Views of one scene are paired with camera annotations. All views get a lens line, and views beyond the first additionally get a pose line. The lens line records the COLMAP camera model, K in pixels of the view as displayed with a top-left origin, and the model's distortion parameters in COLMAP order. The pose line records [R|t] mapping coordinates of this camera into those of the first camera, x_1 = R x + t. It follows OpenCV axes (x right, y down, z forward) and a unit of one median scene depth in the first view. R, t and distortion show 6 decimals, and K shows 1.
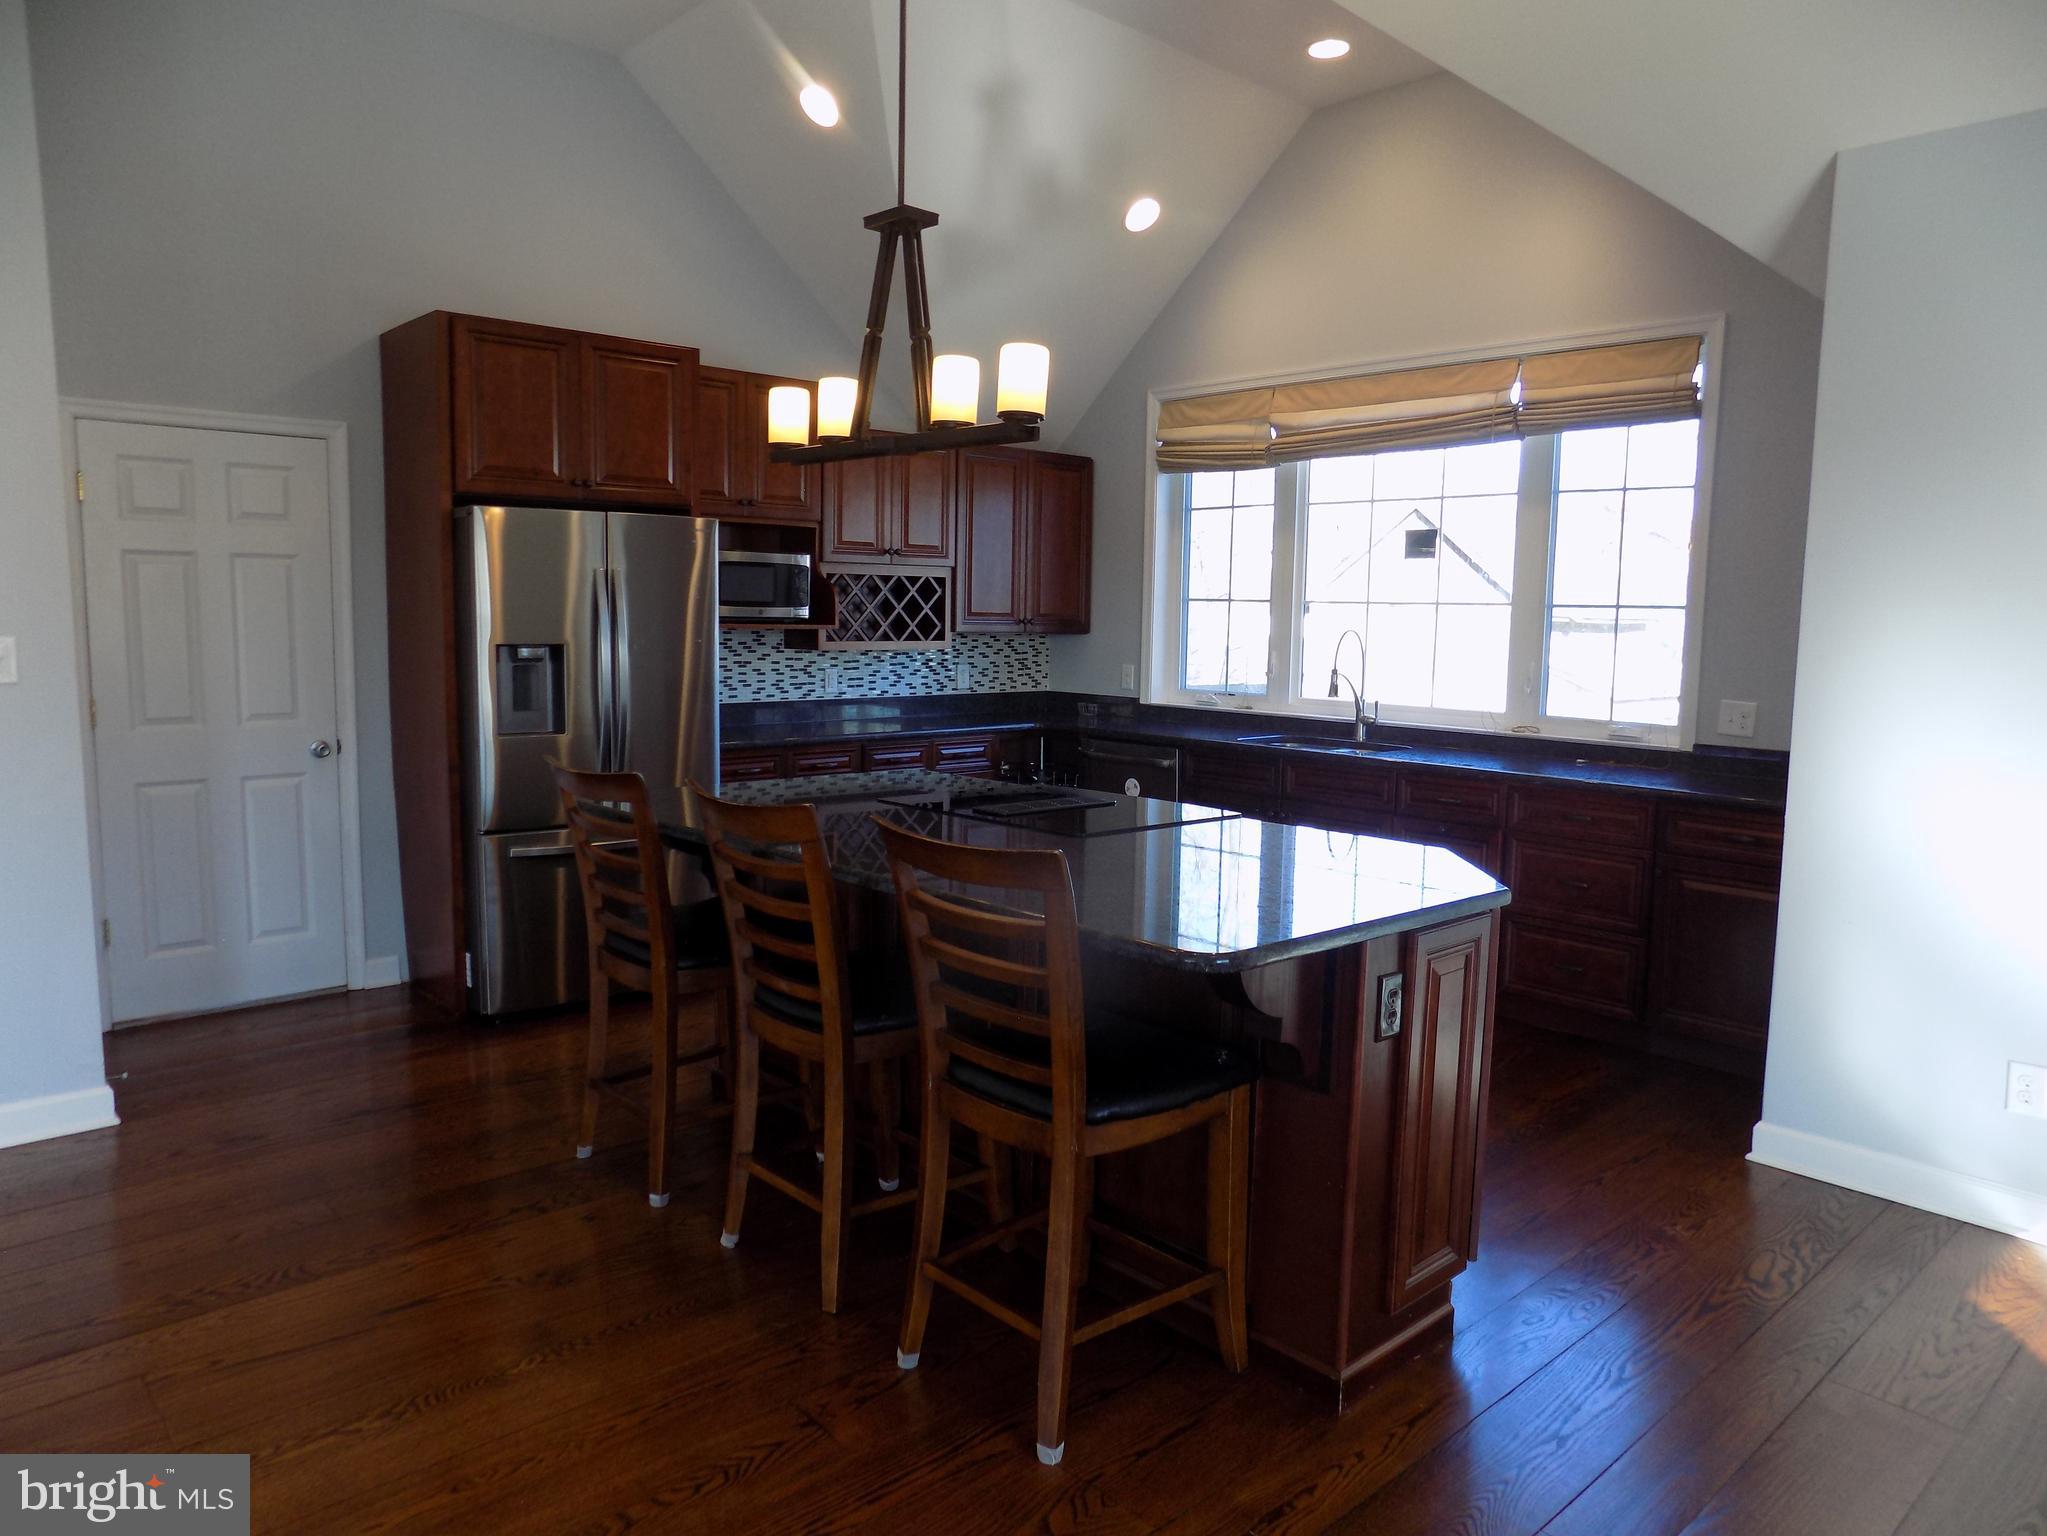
lens RADIAL K [[1381.4, 0, 1030.8], [0, 1381.4, 766.2], [0, 0, 1]] dist [-0.060567, 0.065044]
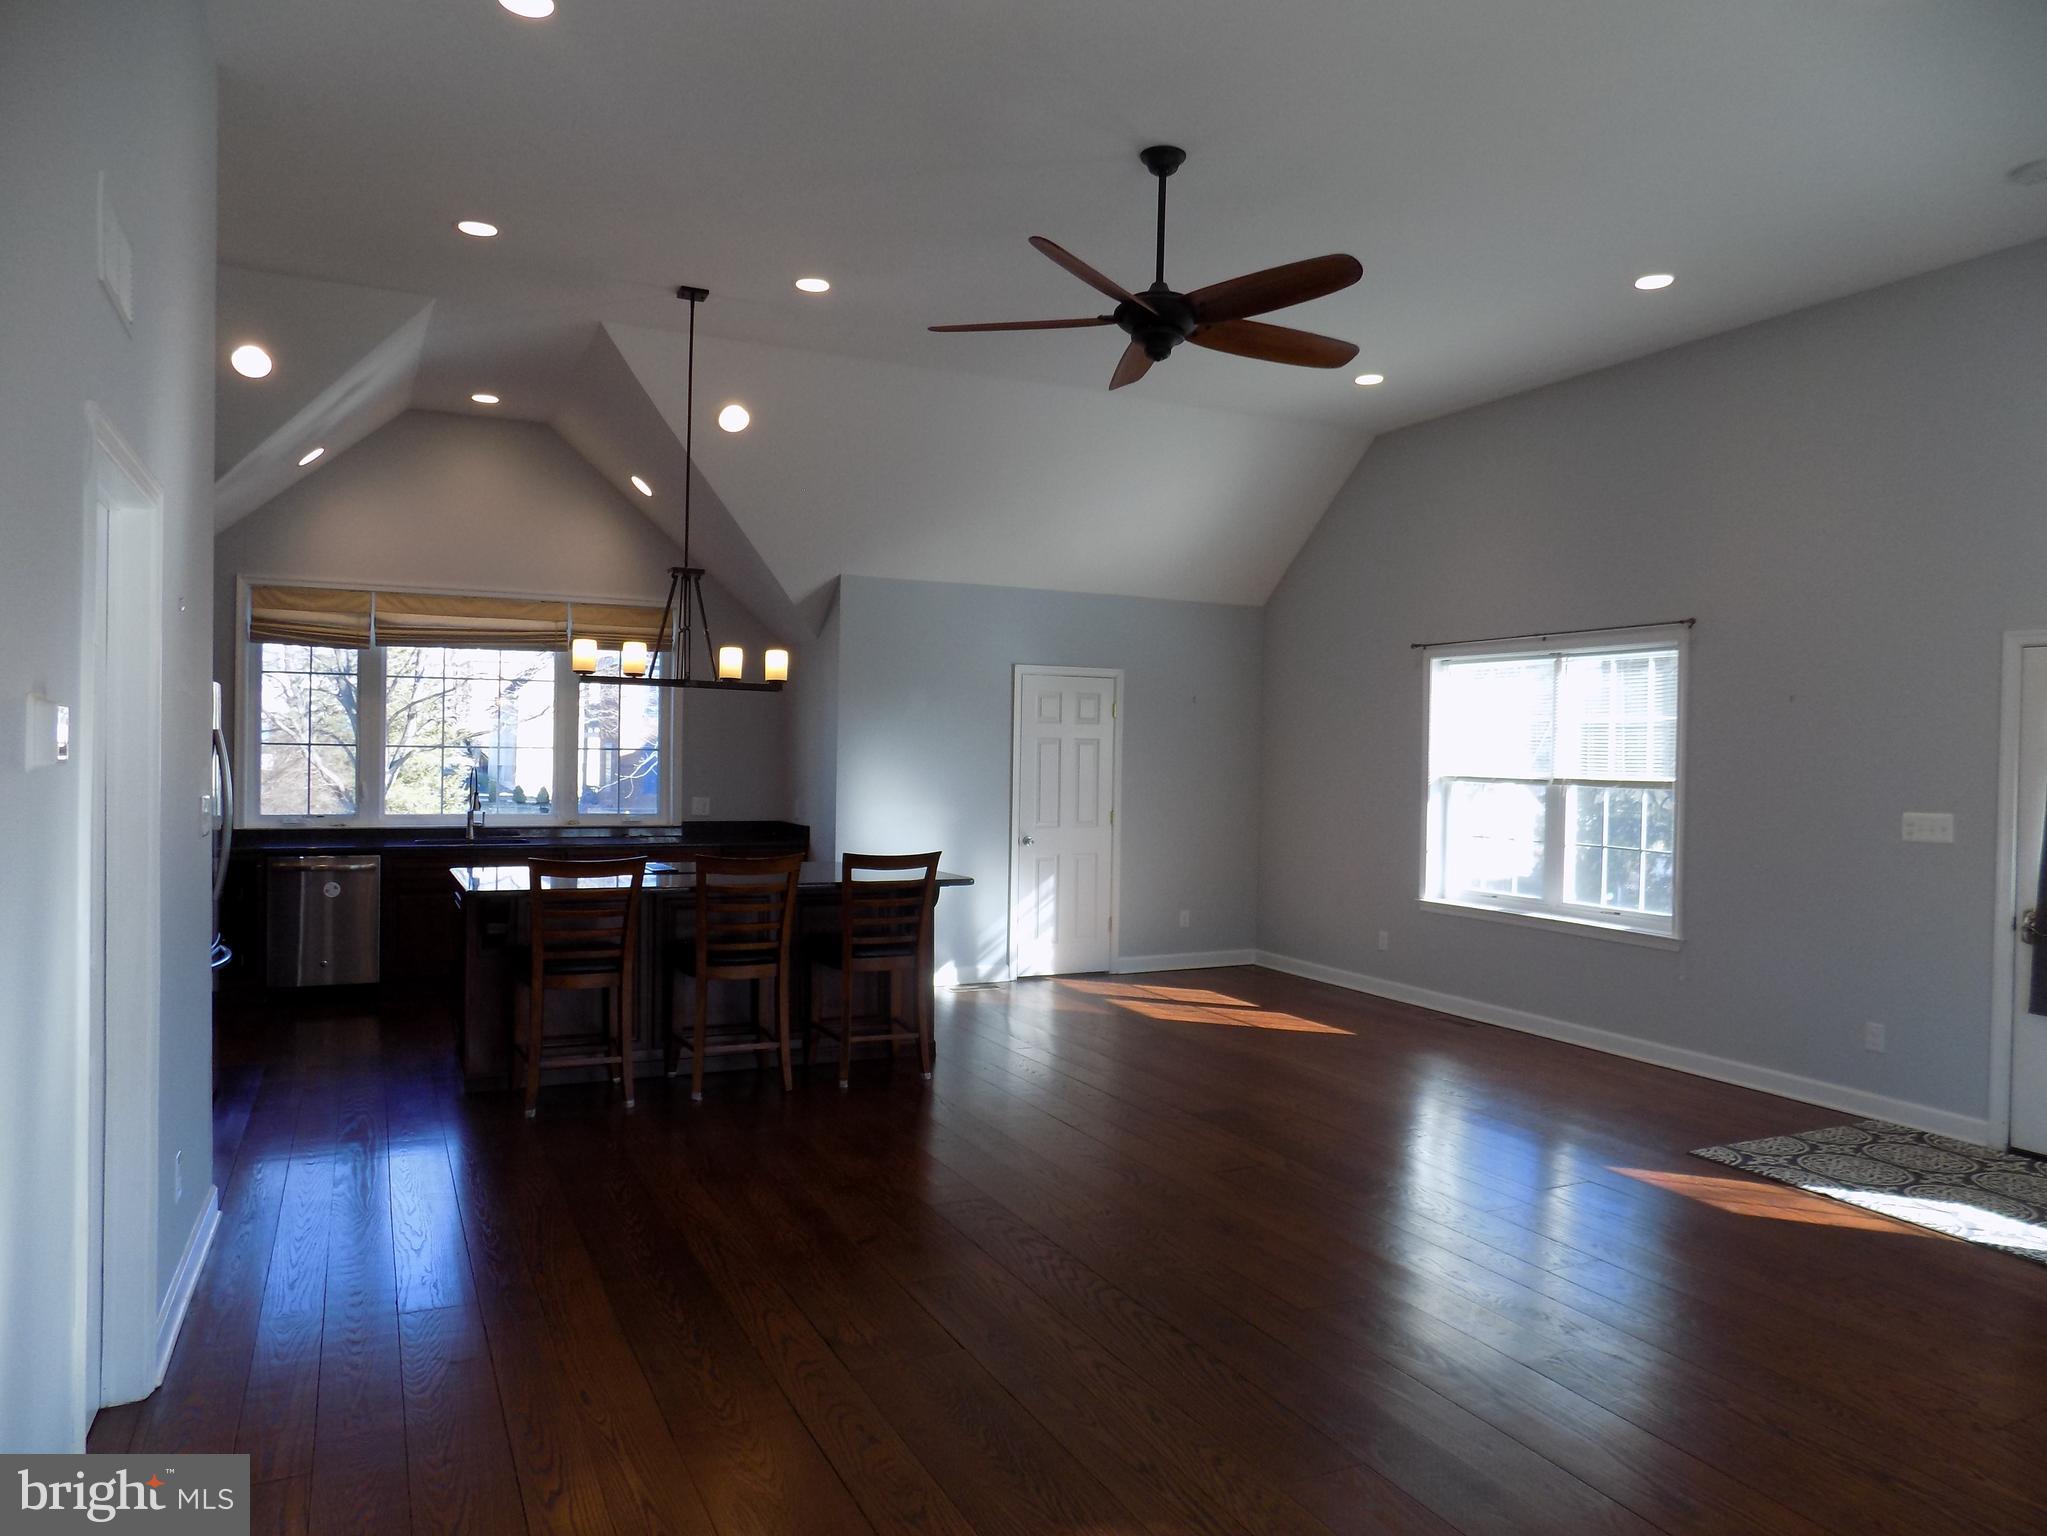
lens RADIAL K [[1381.4, 0, 1030.8], [0, 1381.4, 766.2], [0, 0, 1]] dist [-0.060567, 0.065044]
pose [[0.296624, -0.022957, 0.954718, -0.957529], [0.097047, 0.995260, -0.006220, -0.027901], [-0.950050, 0.094498, 0.297446, -0.027257]]
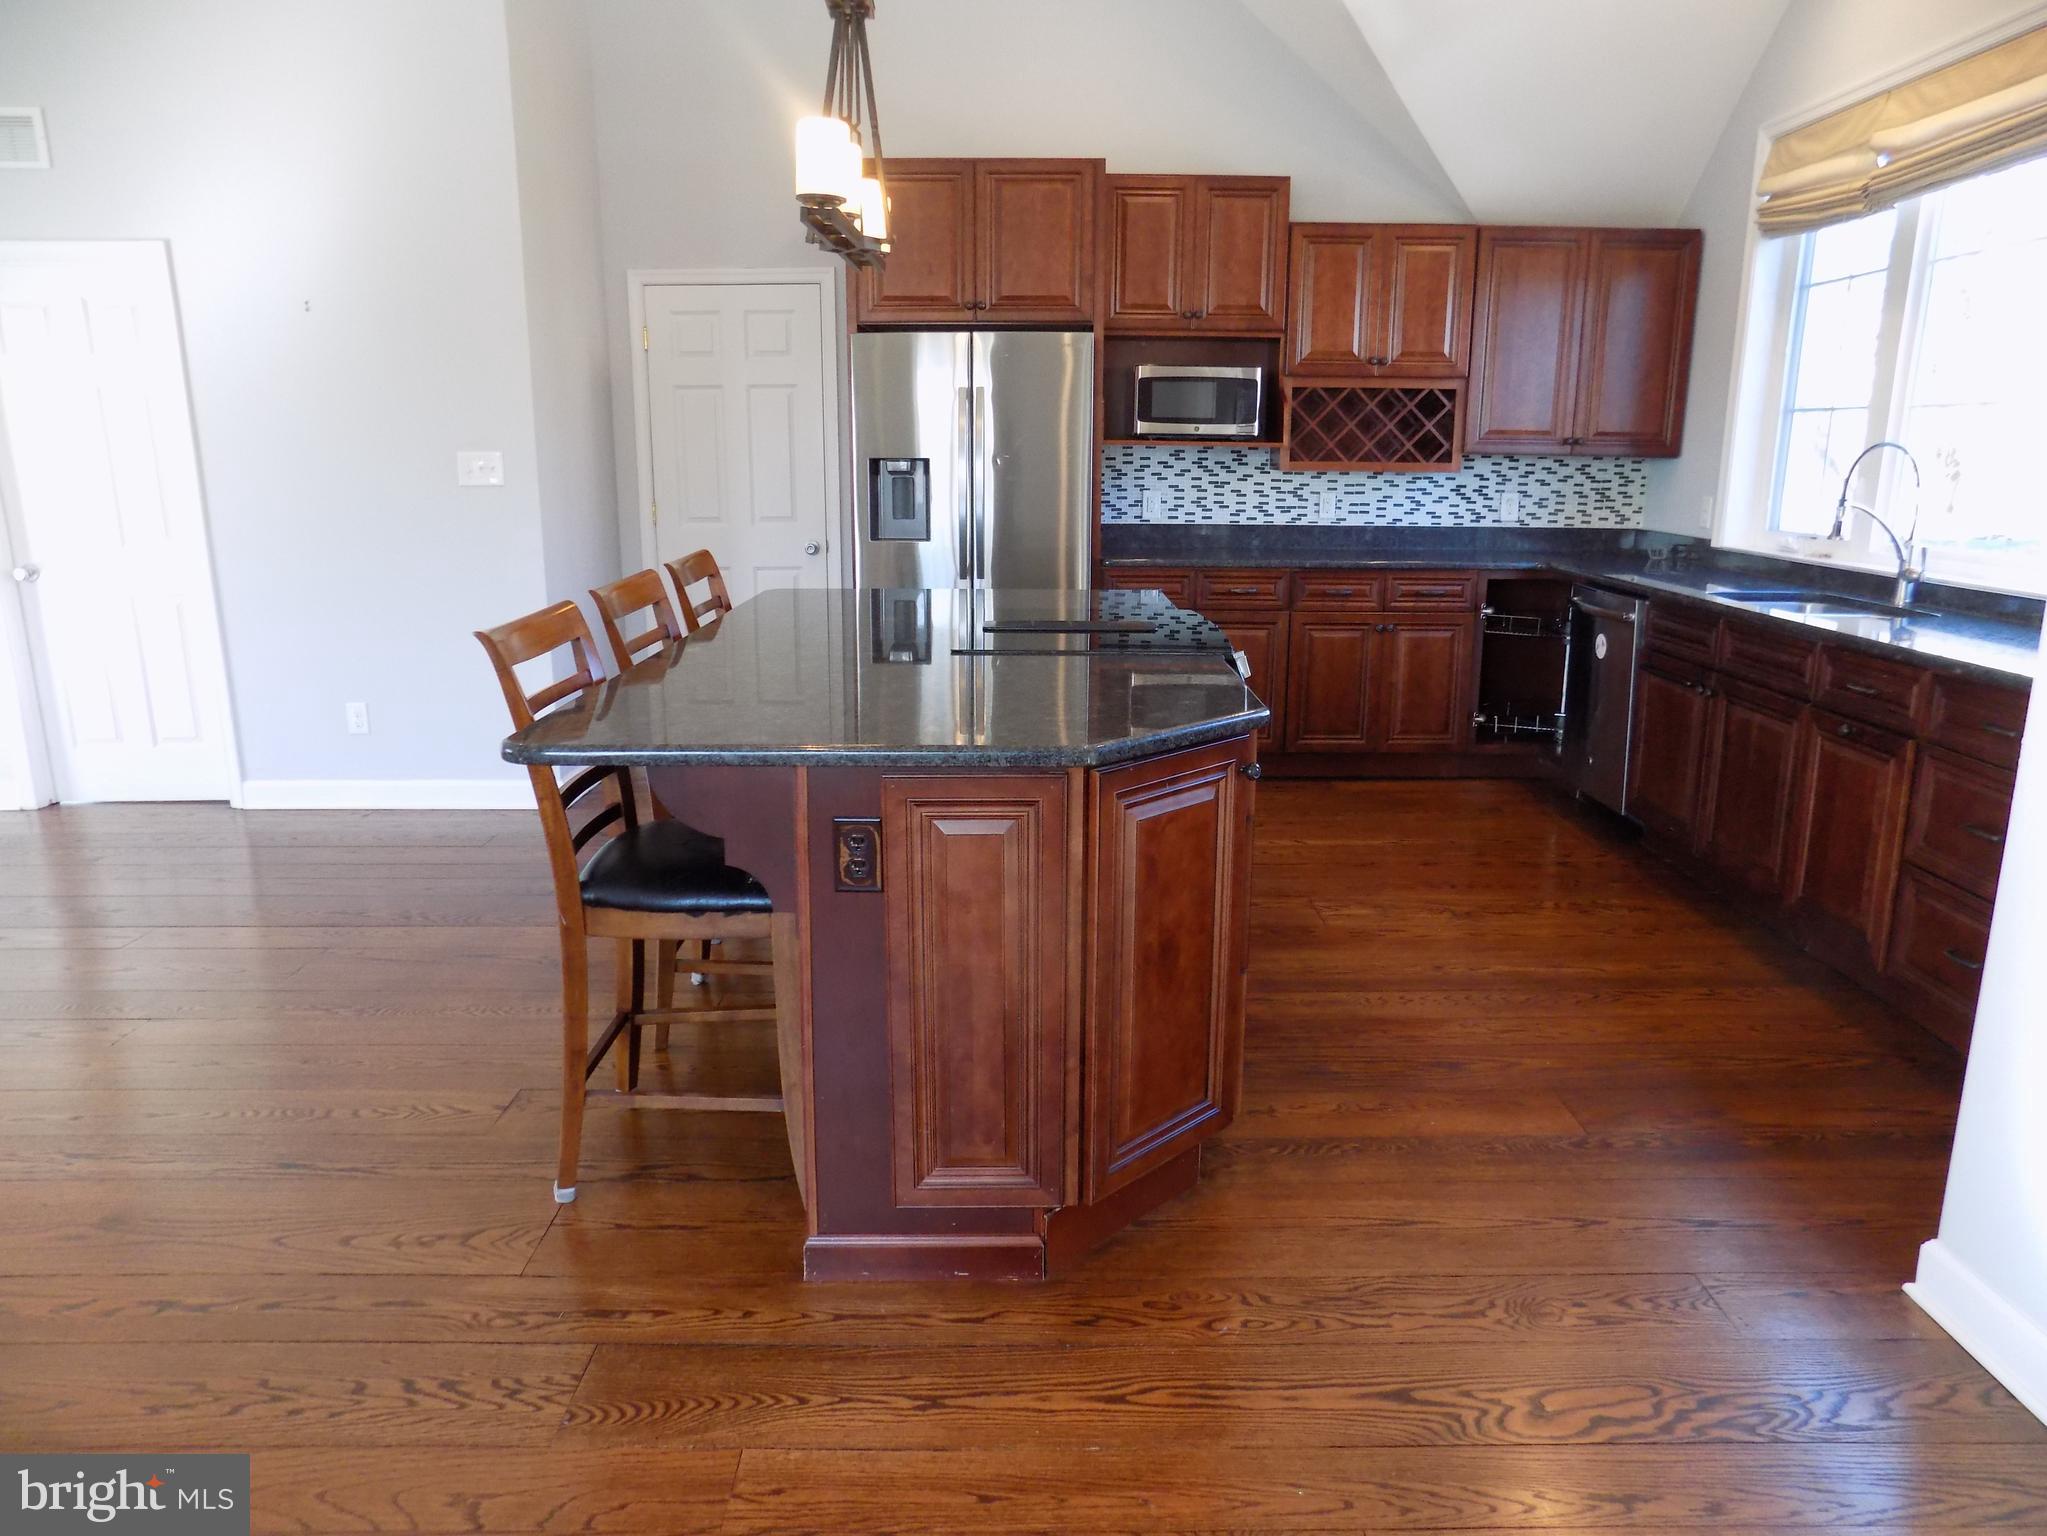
lens RADIAL K [[1388.3, 0, 1020.6], [0, 1388.3, 751.8], [0, 0, 1]] dist [-0.082577, 0.088525]
pose [[0.733536, 0.135828, -0.665940, 0.364860], [-0.068813, 0.989634, 0.126052, -0.000518], [0.676158, -0.046638, 0.735279, 0.175761]]
